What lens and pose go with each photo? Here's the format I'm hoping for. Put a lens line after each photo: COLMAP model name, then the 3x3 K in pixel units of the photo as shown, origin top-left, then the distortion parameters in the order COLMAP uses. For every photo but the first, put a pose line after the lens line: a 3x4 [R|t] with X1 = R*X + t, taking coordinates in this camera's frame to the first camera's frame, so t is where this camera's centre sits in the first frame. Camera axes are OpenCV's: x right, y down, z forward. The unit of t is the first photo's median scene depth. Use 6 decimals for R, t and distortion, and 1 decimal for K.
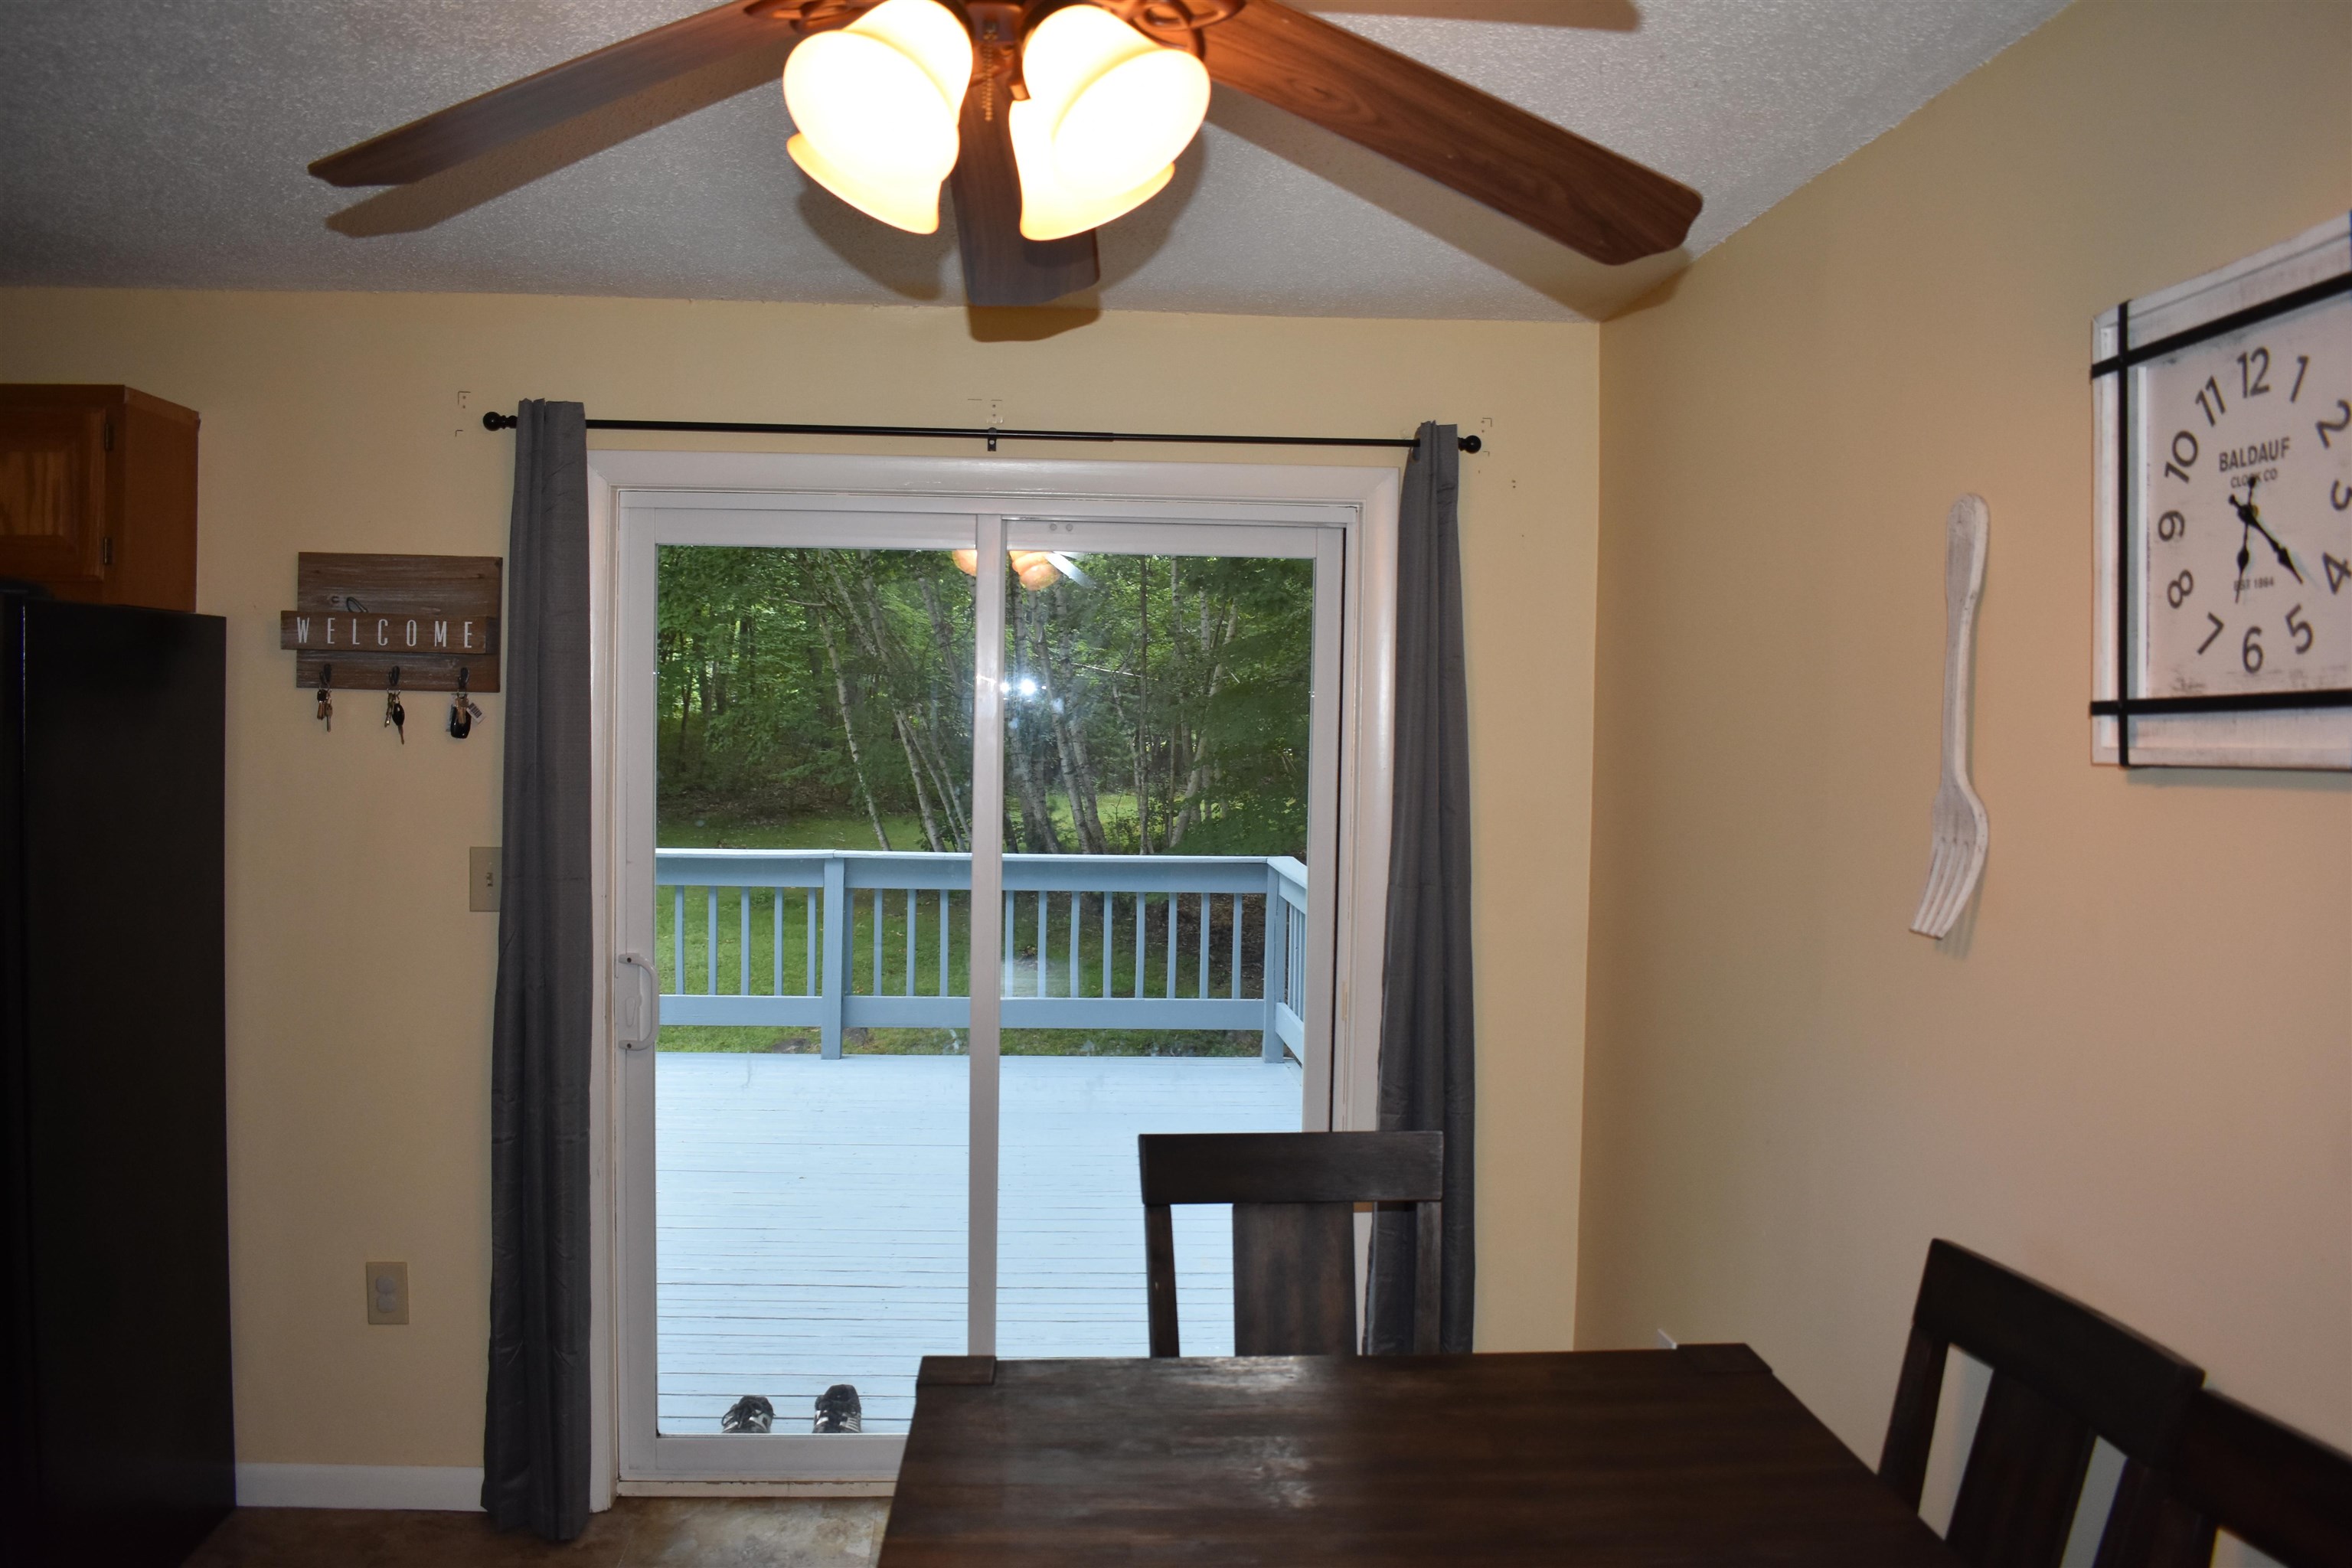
lens RADIAL K [[1852.2, 0, 1165.7], [0, 1852.2, 773.7], [0, 0, 1]] dist [-0.075740, 0.006880]
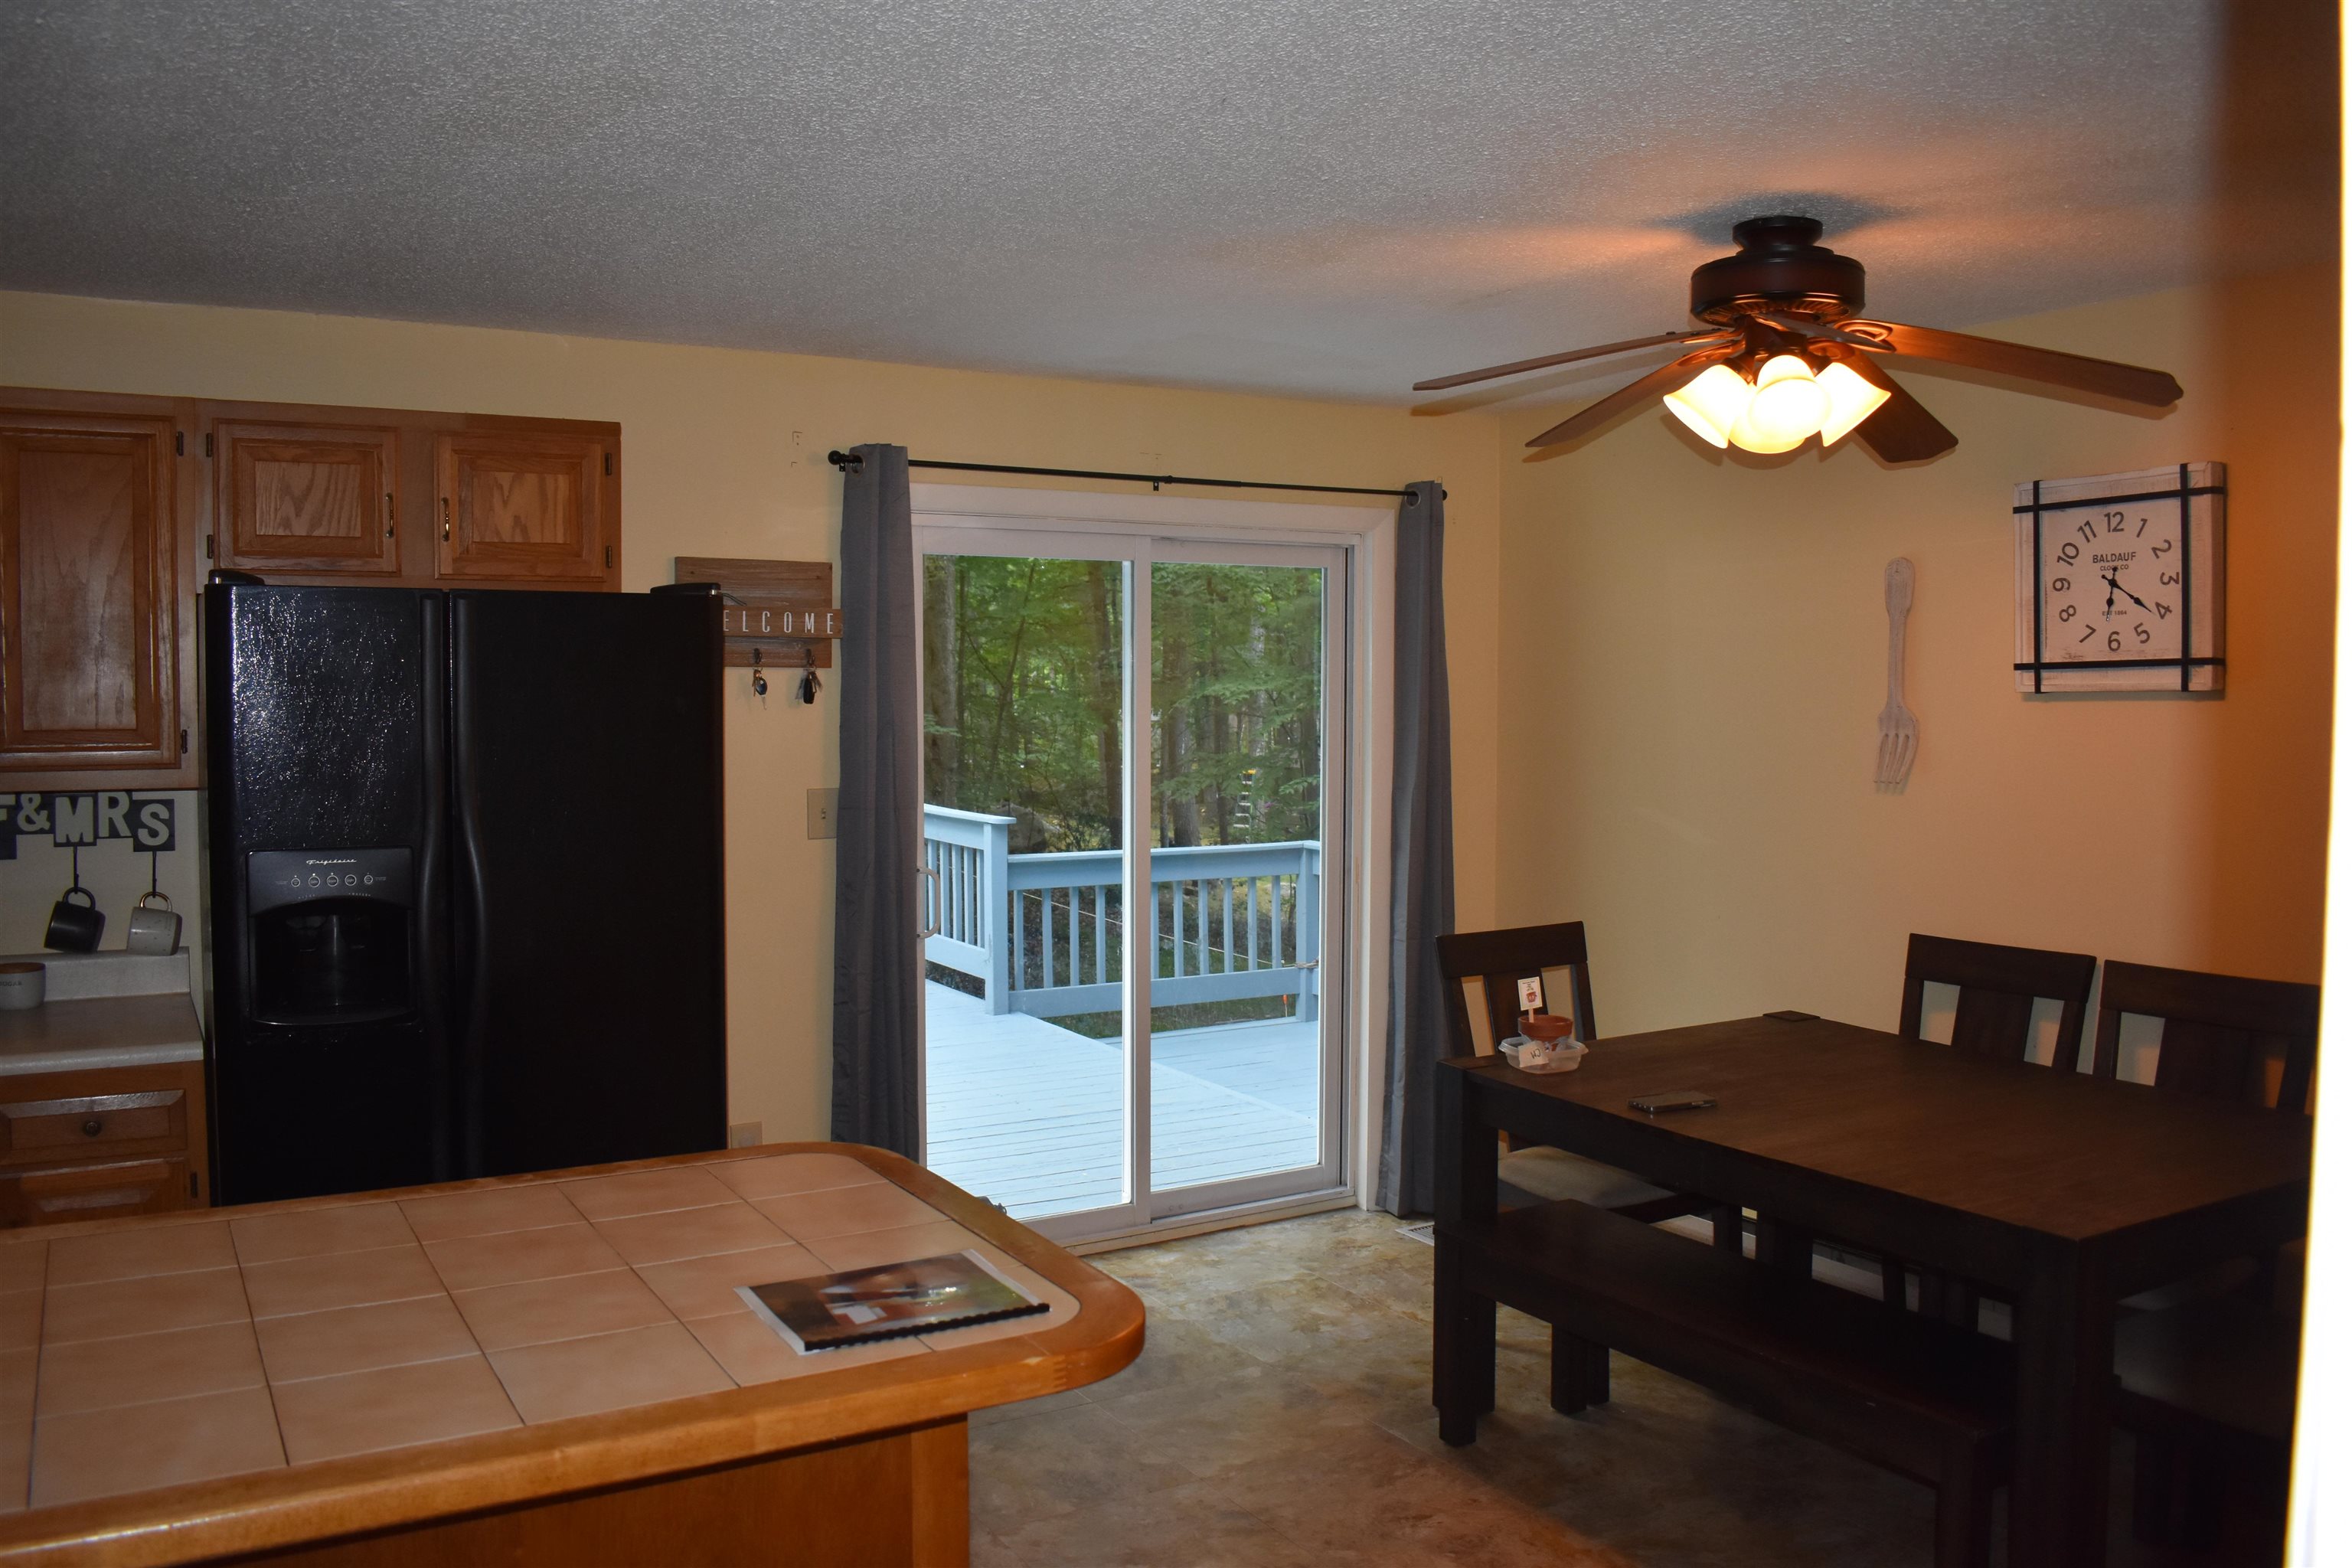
lens RADIAL K [[1852.2, 0, 1167.4], [0, 1852.2, 781.9], [0, 0, 1]] dist [-0.075740, 0.006880]
pose [[0.896906, -0.040330, 0.440379, -0.747208], [0.029260, 0.999063, 0.031901, 0.001147], [-0.441253, -0.015727, 0.897245, -0.276595]]
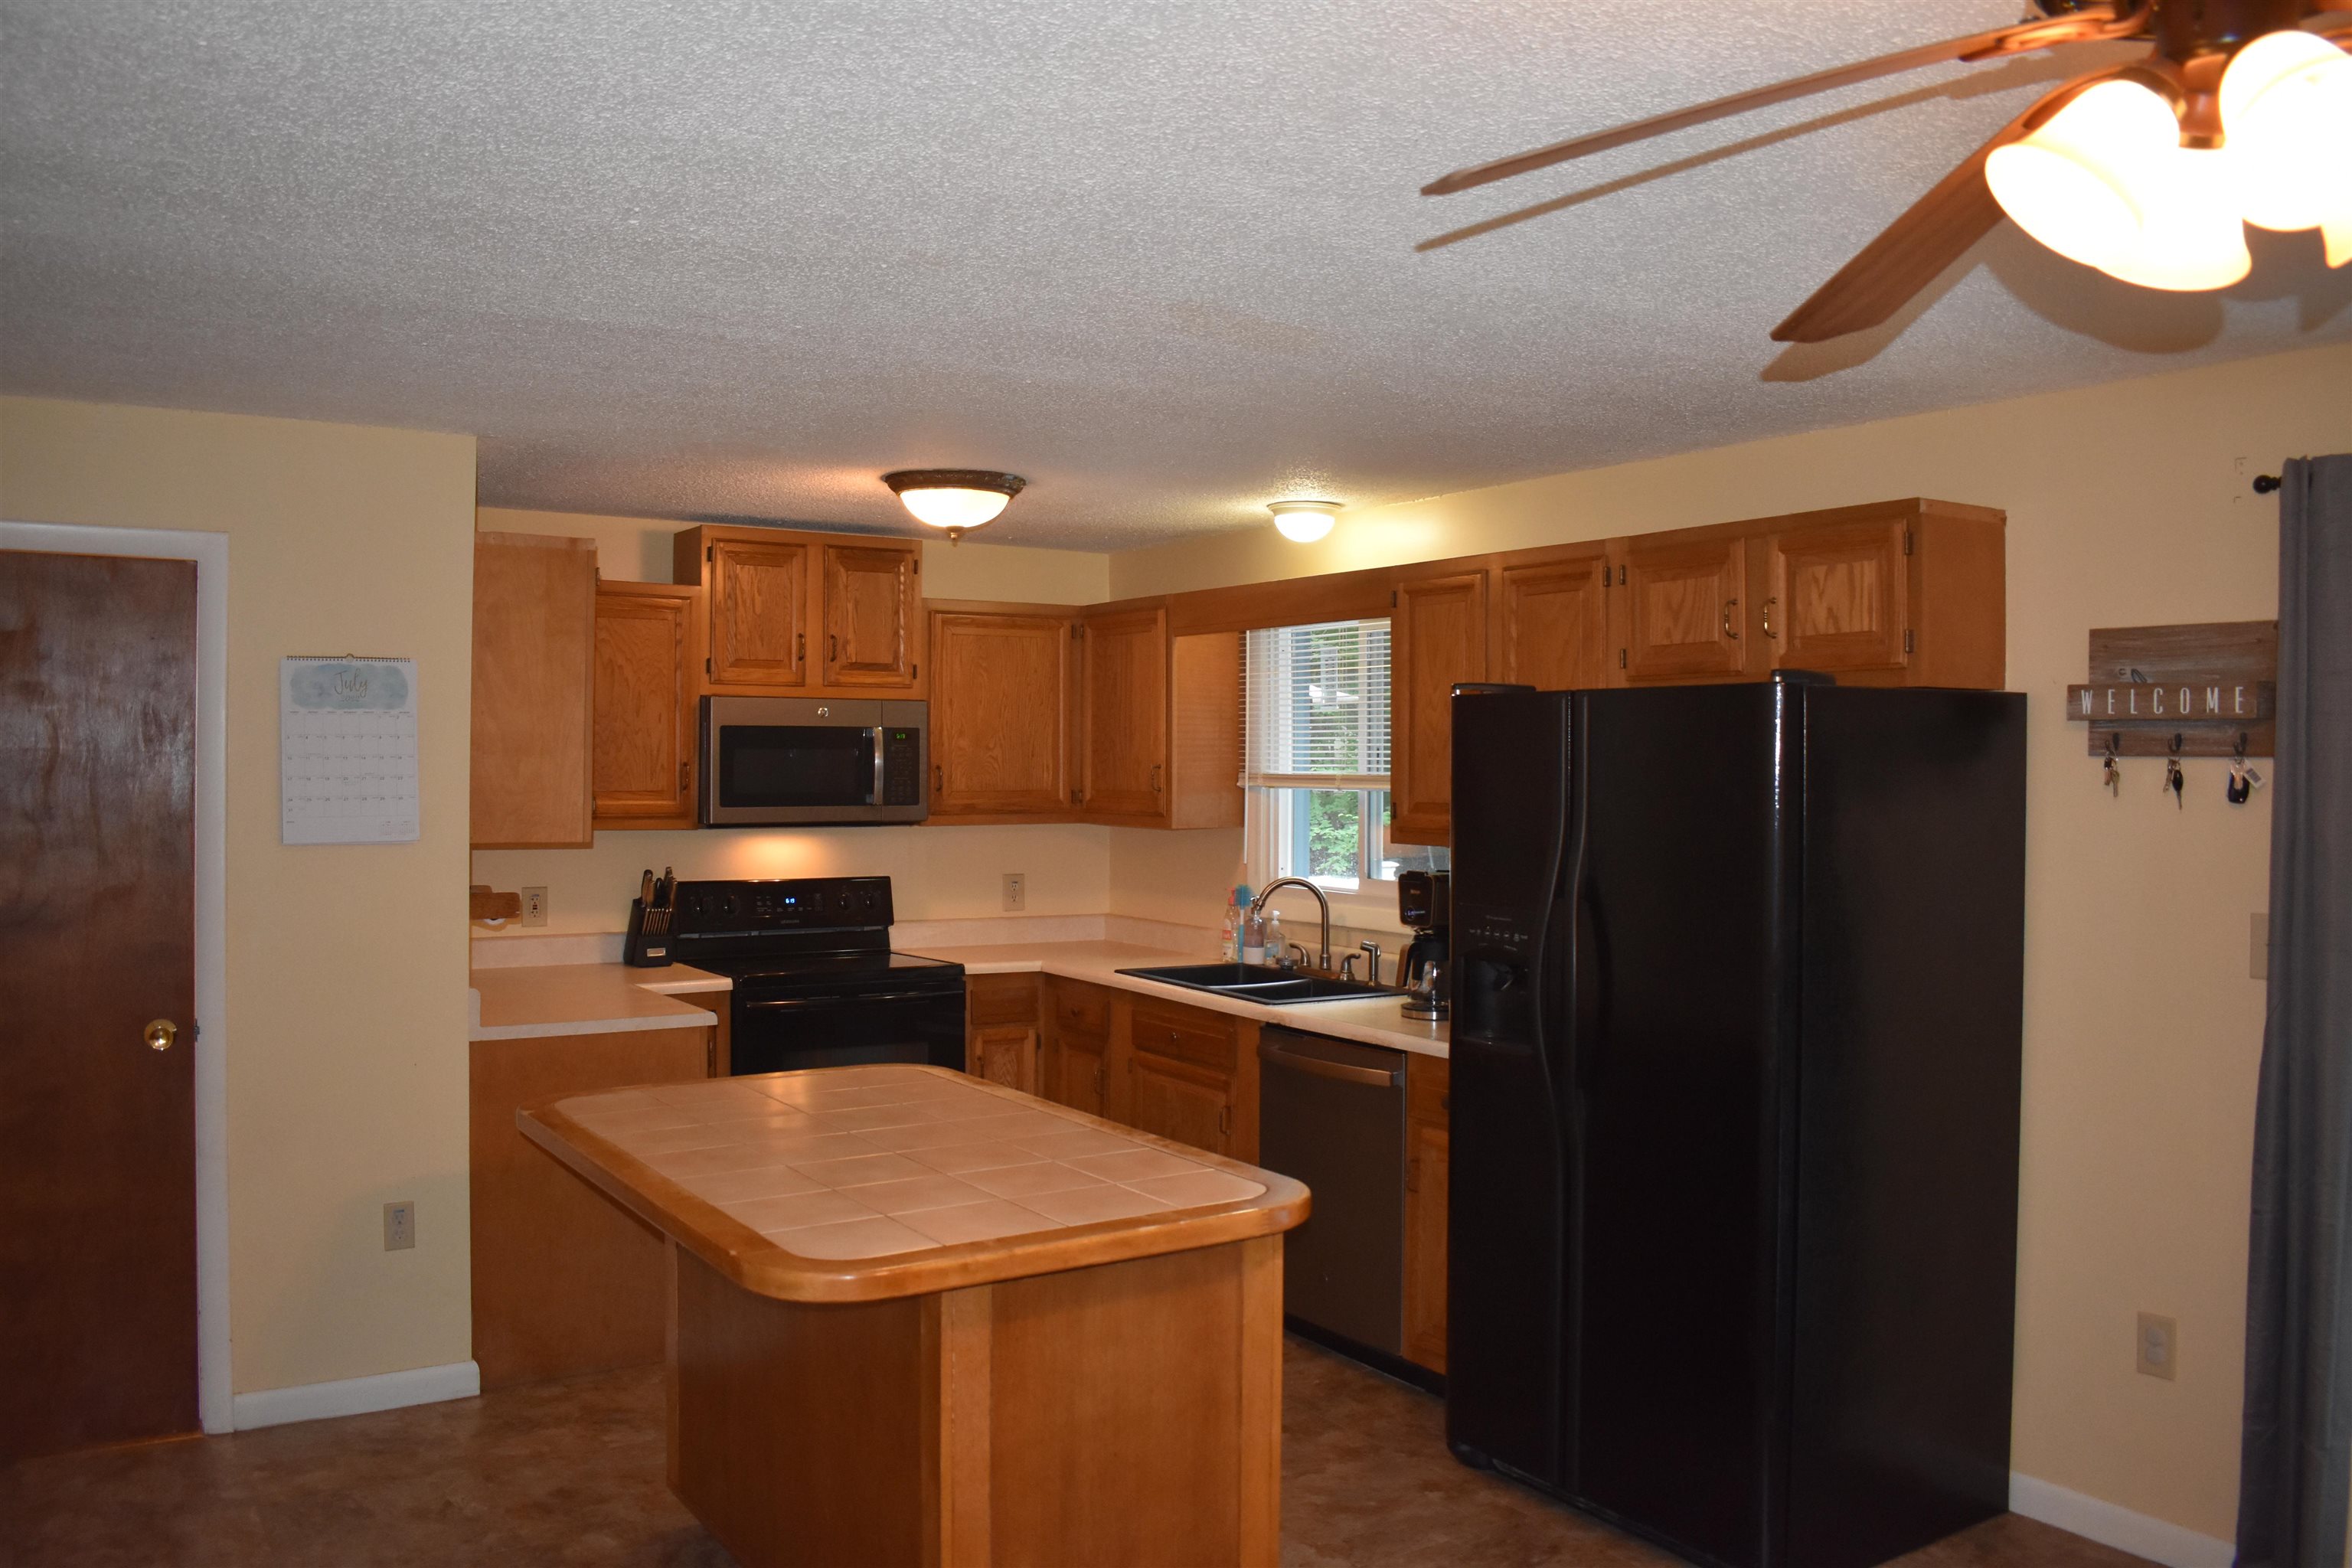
lens RADIAL K [[1852.2, 0, 1157.3], [0, 1852.2, 773.0], [0, 0, 1]] dist [-0.075740, 0.006880]
pose [[0.481308, -0.010902, -0.876484, 0.197540], [-0.025148, 0.999339, -0.026240, 0.004504], [0.876191, 0.034671, 0.480716, 0.010181]]
